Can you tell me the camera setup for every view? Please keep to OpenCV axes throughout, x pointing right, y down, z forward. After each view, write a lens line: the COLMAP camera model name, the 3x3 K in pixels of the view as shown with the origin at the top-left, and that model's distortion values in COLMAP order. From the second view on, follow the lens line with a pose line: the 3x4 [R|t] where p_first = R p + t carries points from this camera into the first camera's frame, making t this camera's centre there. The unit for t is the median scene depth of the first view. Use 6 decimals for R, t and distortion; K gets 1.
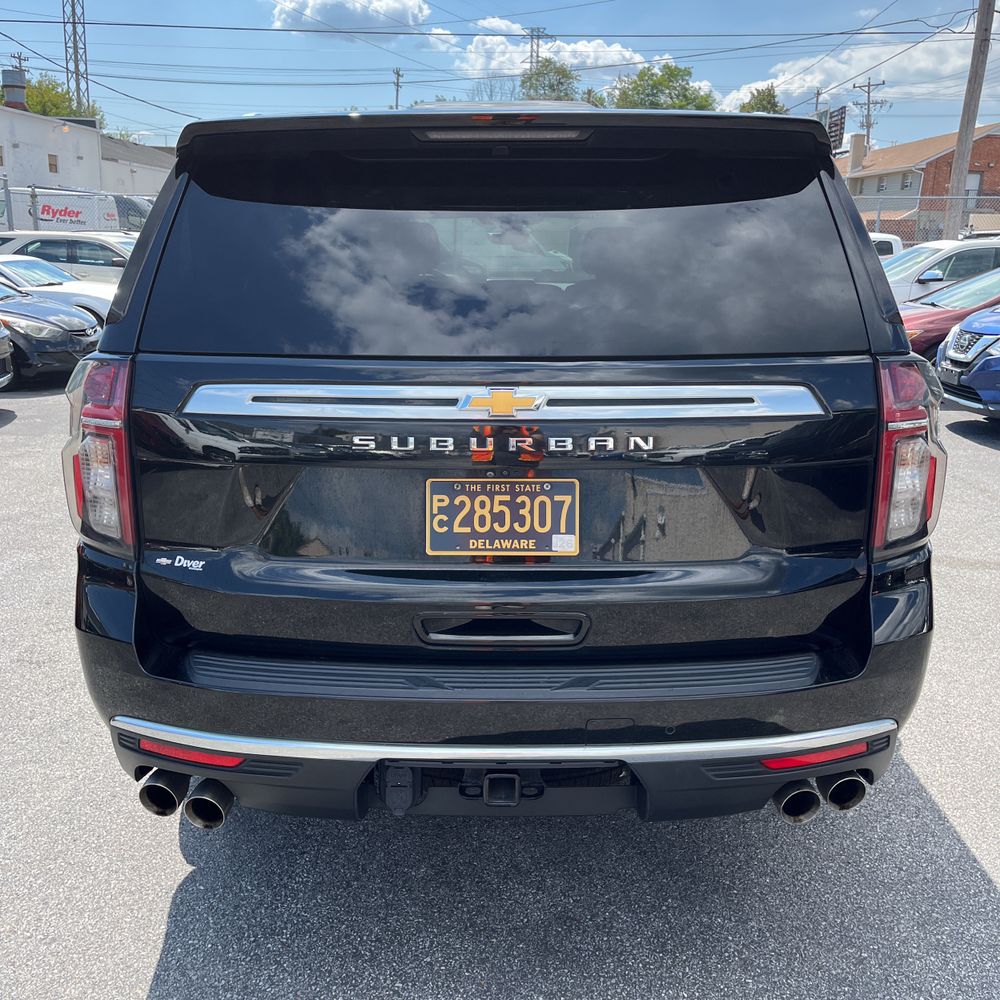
lens RADIAL K [[1012.5, 0, 503.3], [0, 1012.5, 502.2], [0, 0, 1]] dist [0.074035, -0.113516]
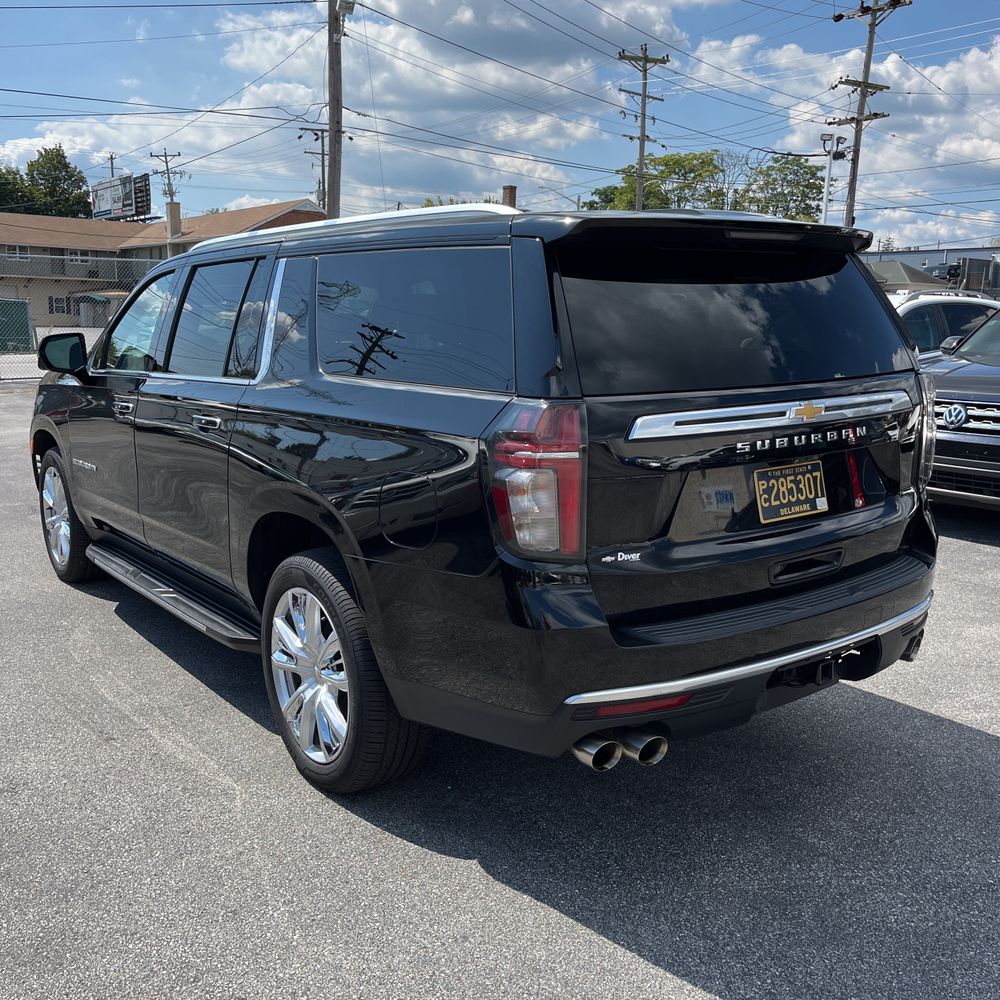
lens RADIAL K [[1017.1, 0, 497.3], [0, 1017.1, 507.3], [0, 0, 1]] dist [0.033215, 0.011333]
pose [[0.796613, -0.122449, 0.591958, -1.216540], [0.153936, 0.988077, -0.002769, -0.023747], [-0.584561, 0.093330, 0.805964, 0.062423]]
